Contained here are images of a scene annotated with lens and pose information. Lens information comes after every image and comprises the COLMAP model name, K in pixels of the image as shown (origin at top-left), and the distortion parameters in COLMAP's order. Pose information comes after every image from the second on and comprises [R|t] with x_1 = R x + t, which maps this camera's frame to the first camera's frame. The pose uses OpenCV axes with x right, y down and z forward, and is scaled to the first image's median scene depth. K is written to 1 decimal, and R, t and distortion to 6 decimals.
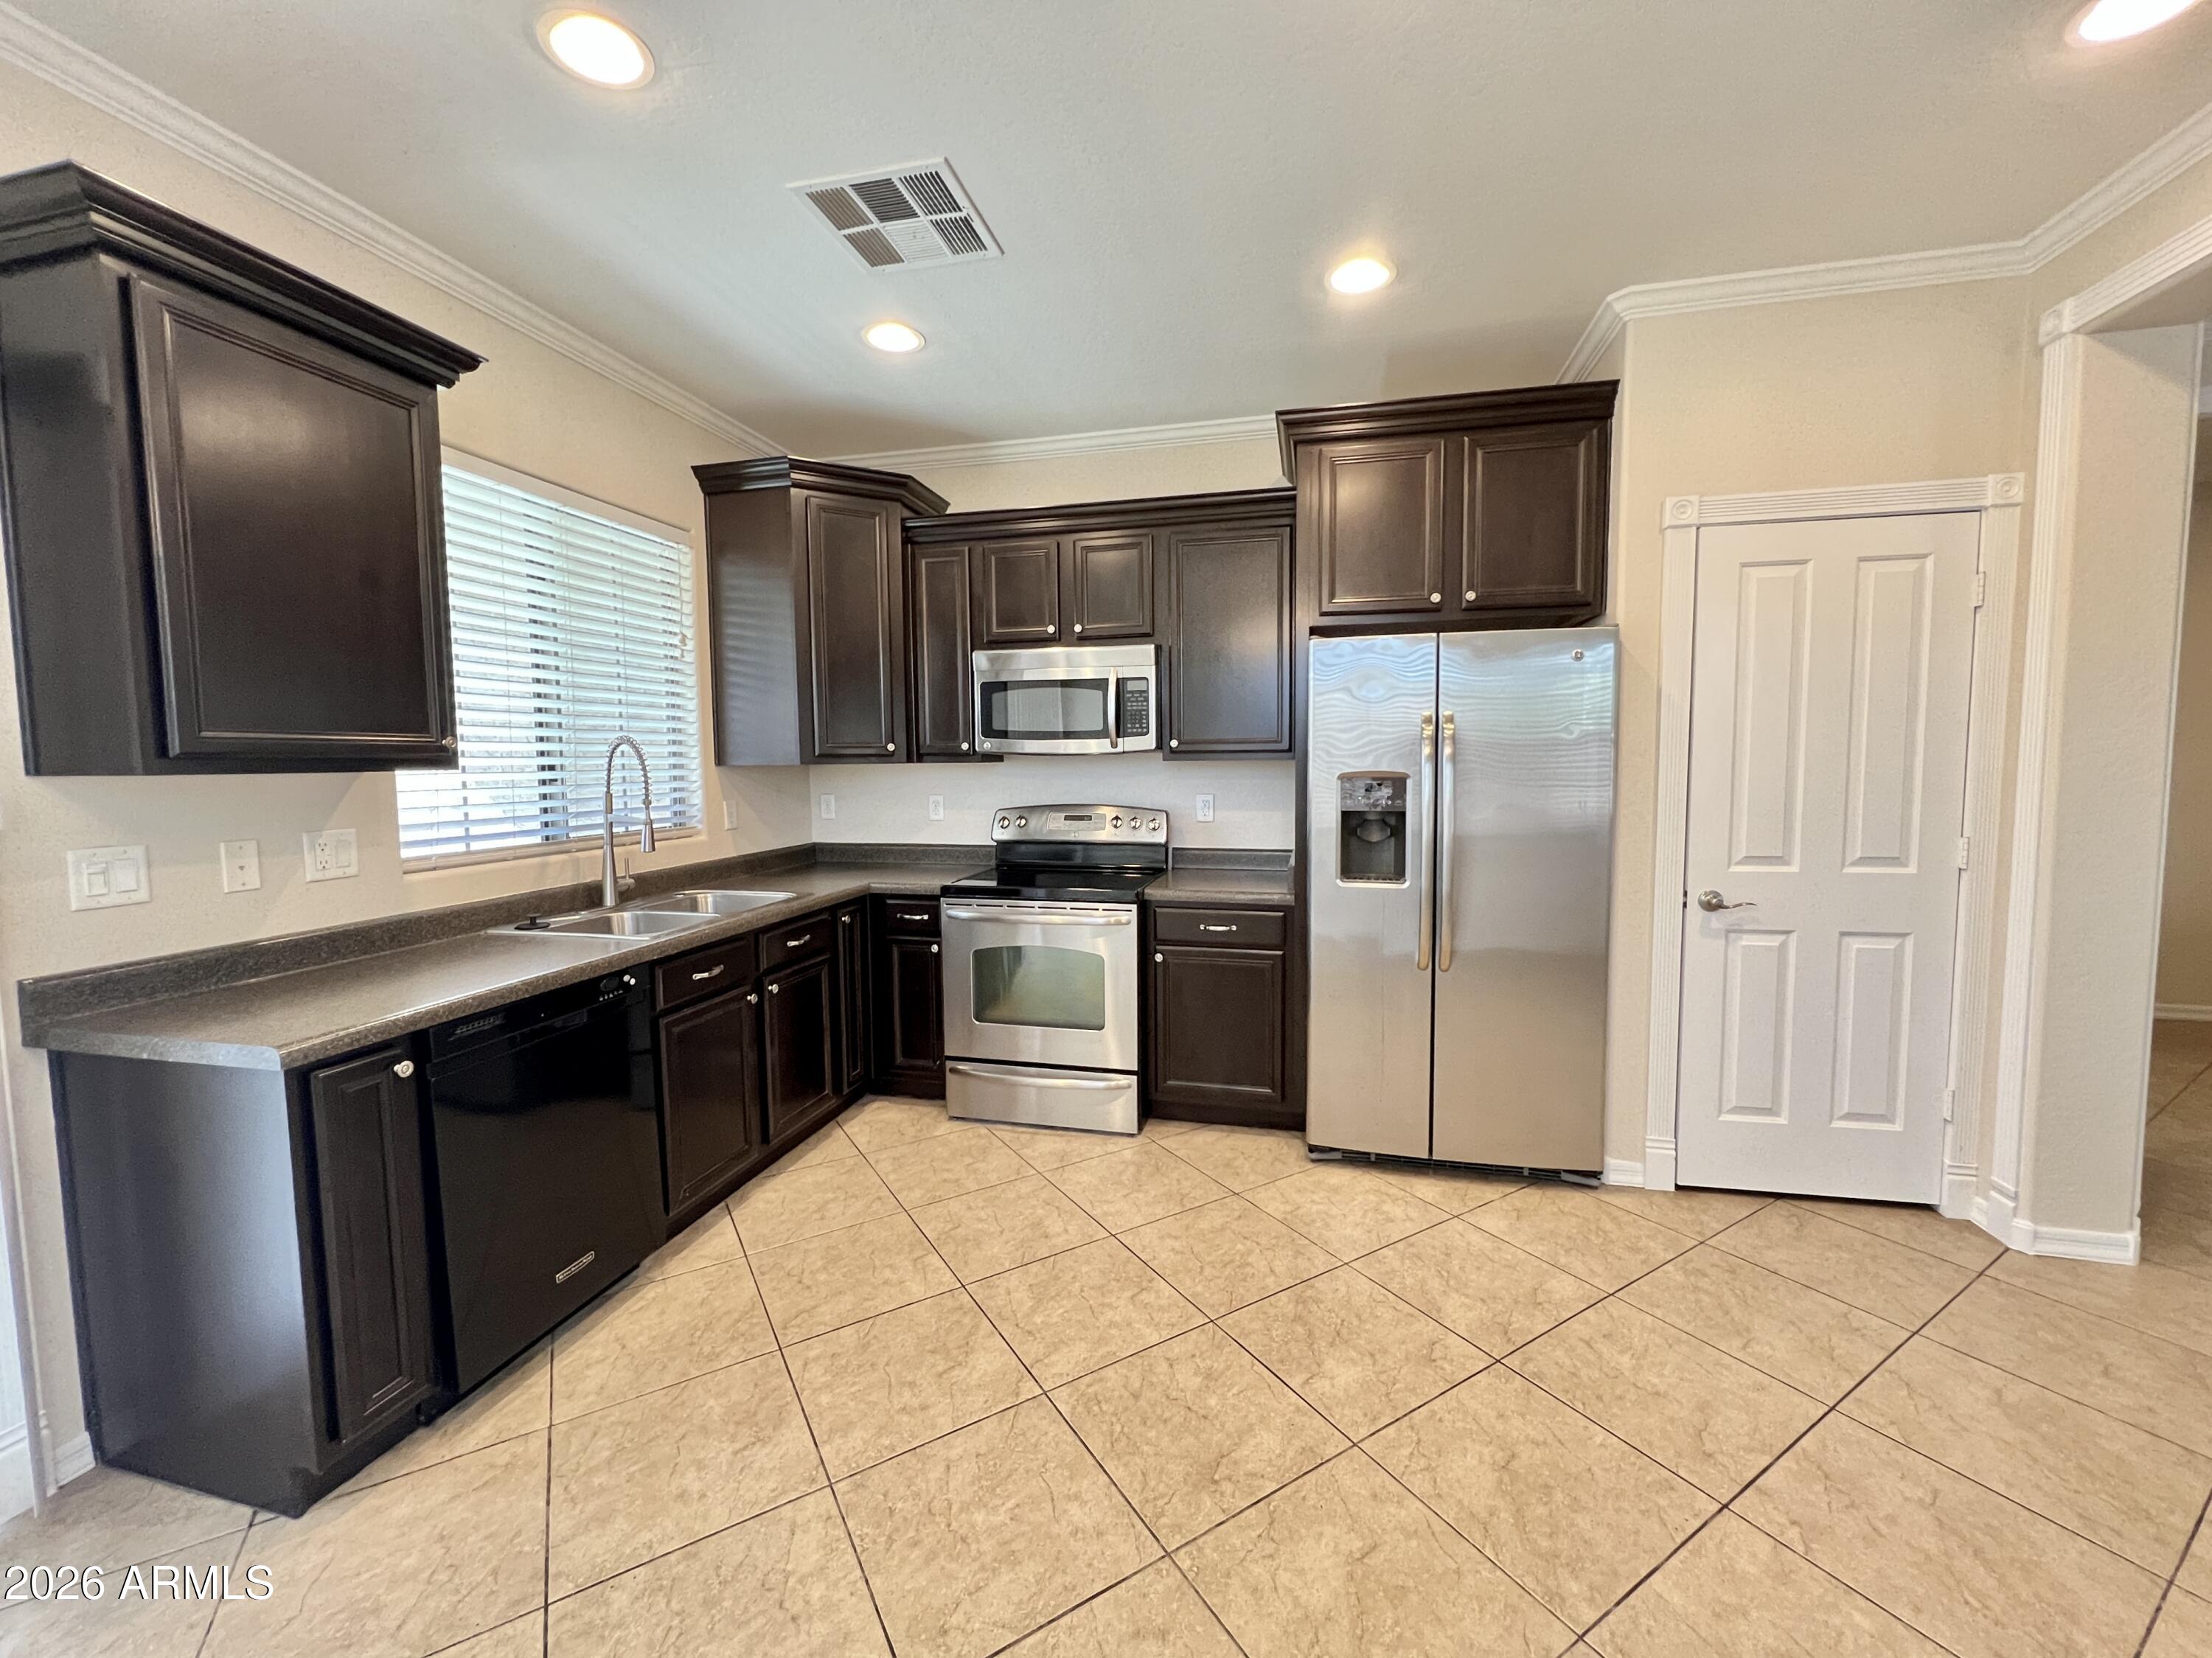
lens RADIAL K [[892.0, 0, 1098.3], [0, 892.0, 823.6], [0, 0, 1]] dist [-0.001630, 0.000517]
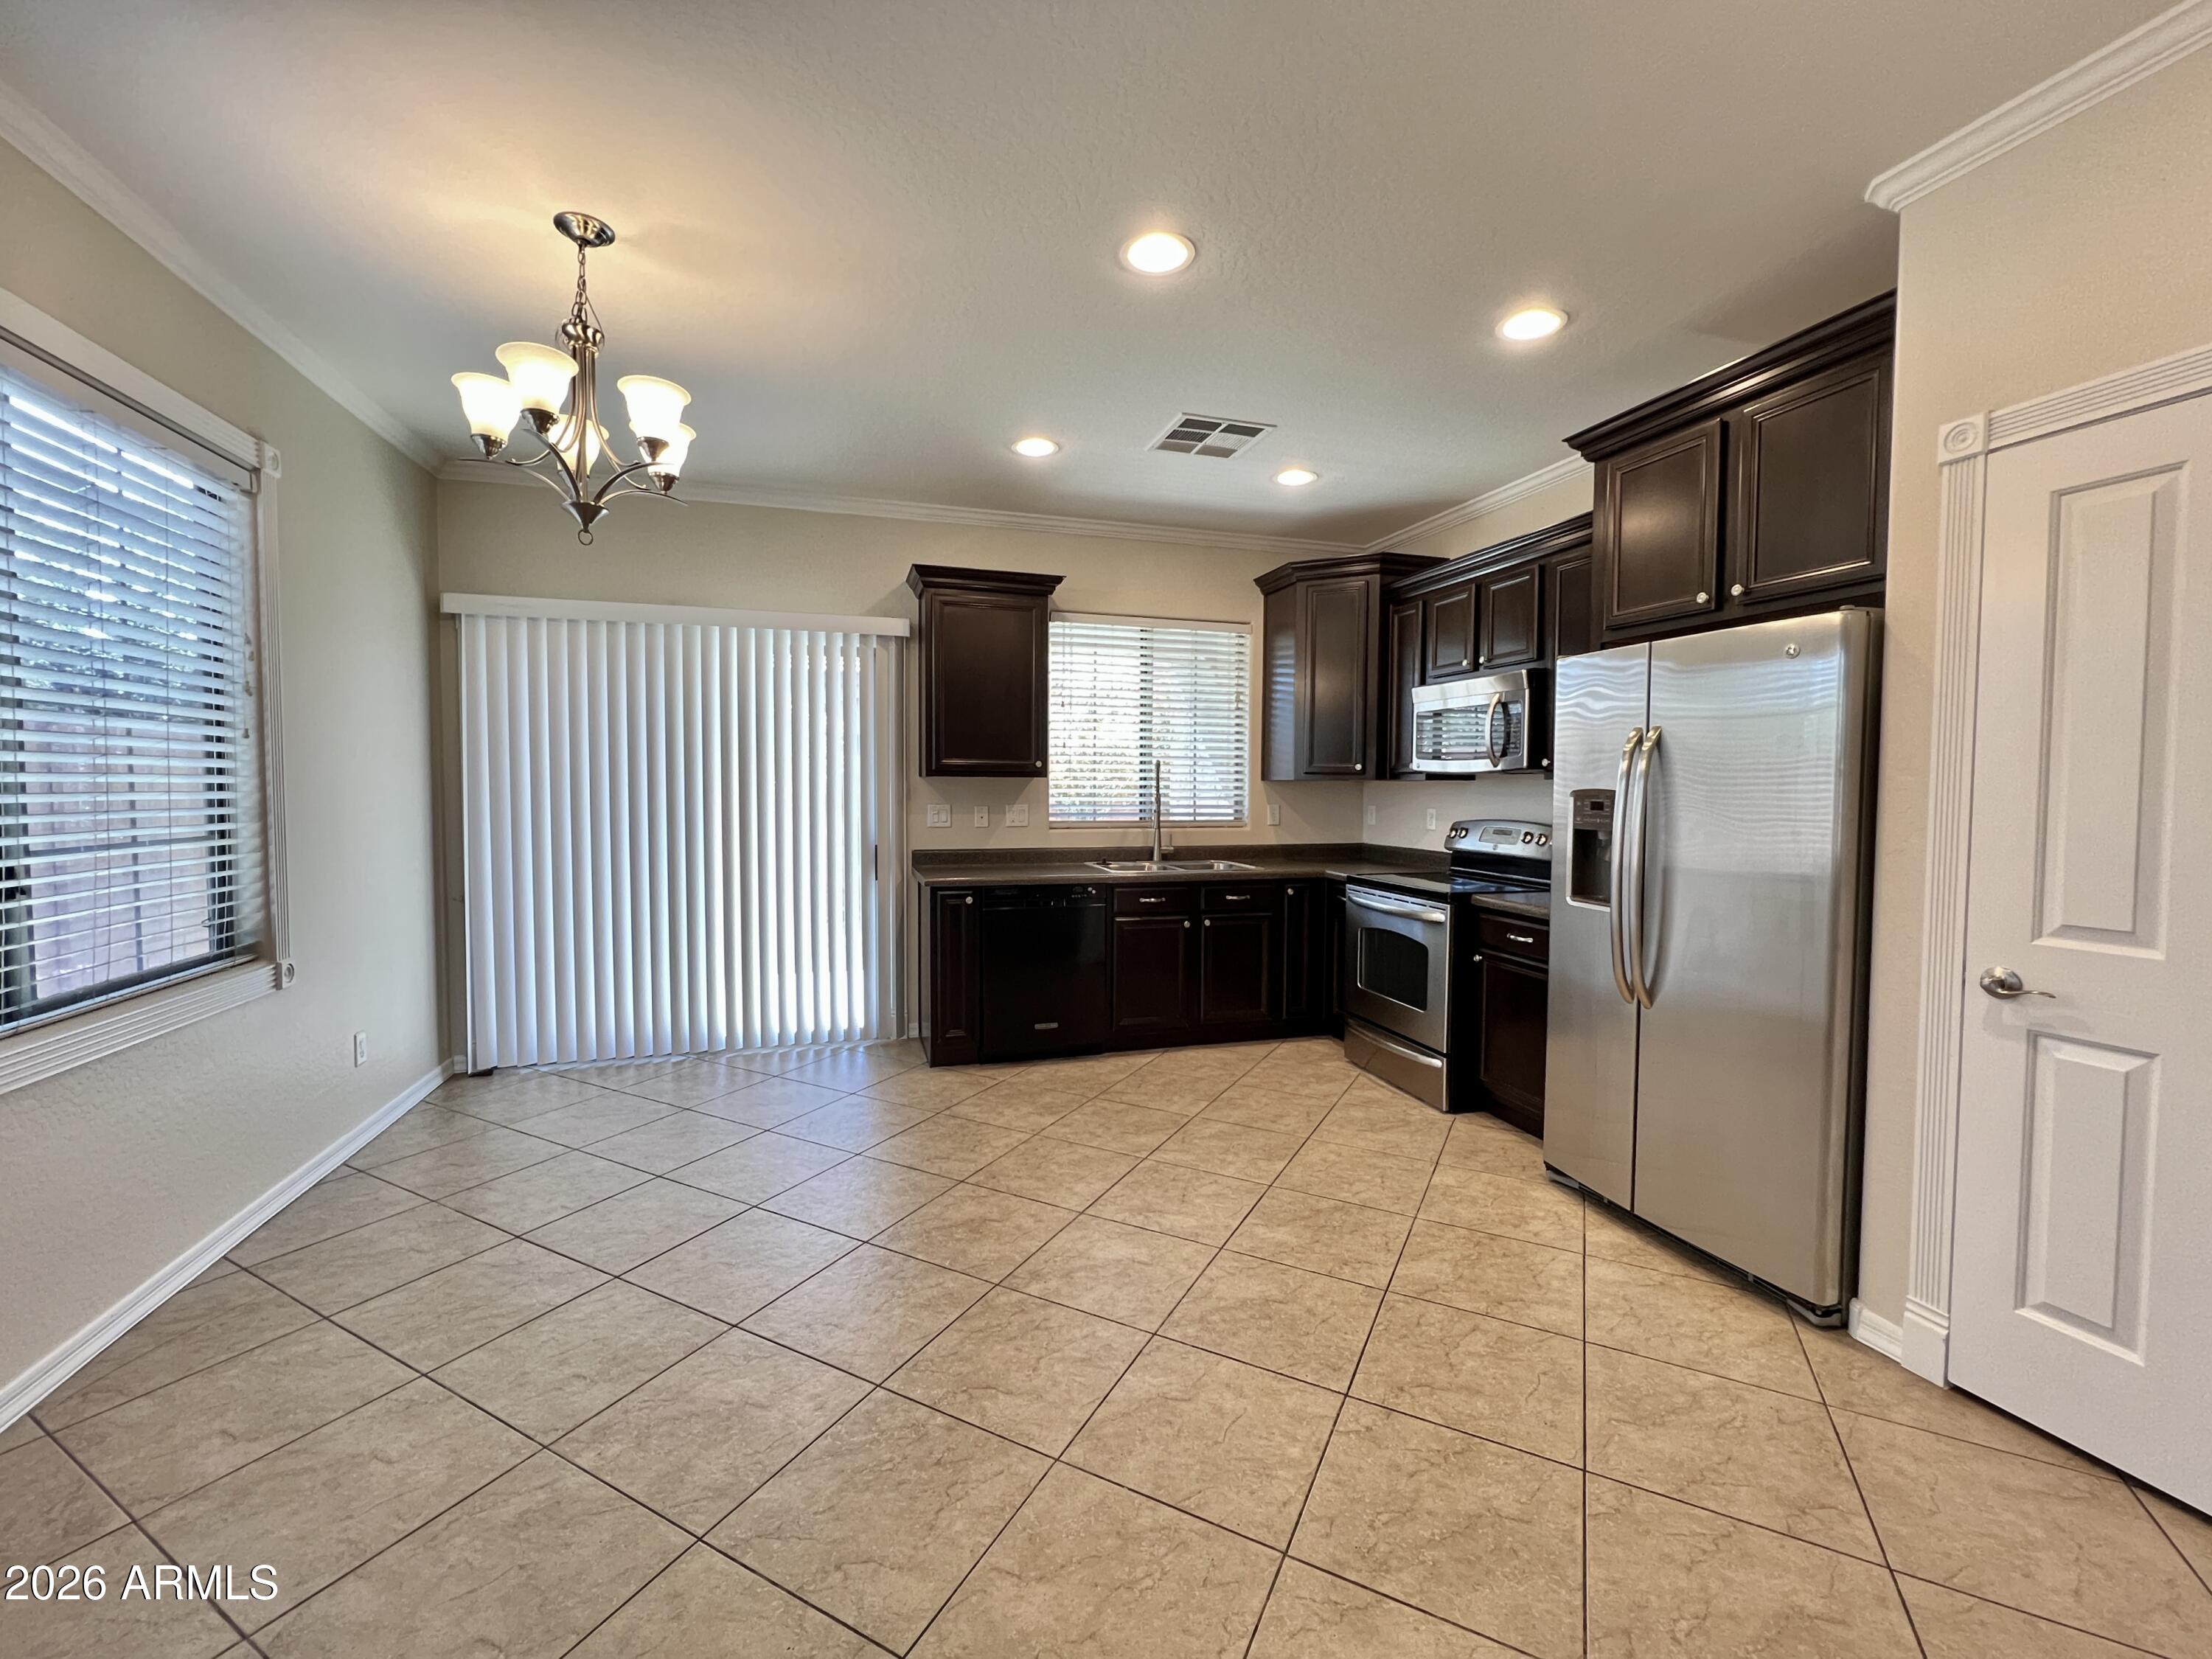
lens RADIAL K [[892.1, 0, 1089.8], [0, 892.1, 826.3], [0, 0, 1]] dist [-0.001630, 0.000517]
pose [[0.507098, 0.054244, -0.860180, 0.928845], [-0.075399, 0.996983, 0.018421, 0.005861], [0.858584, 0.055516, 0.509658, 0.032212]]
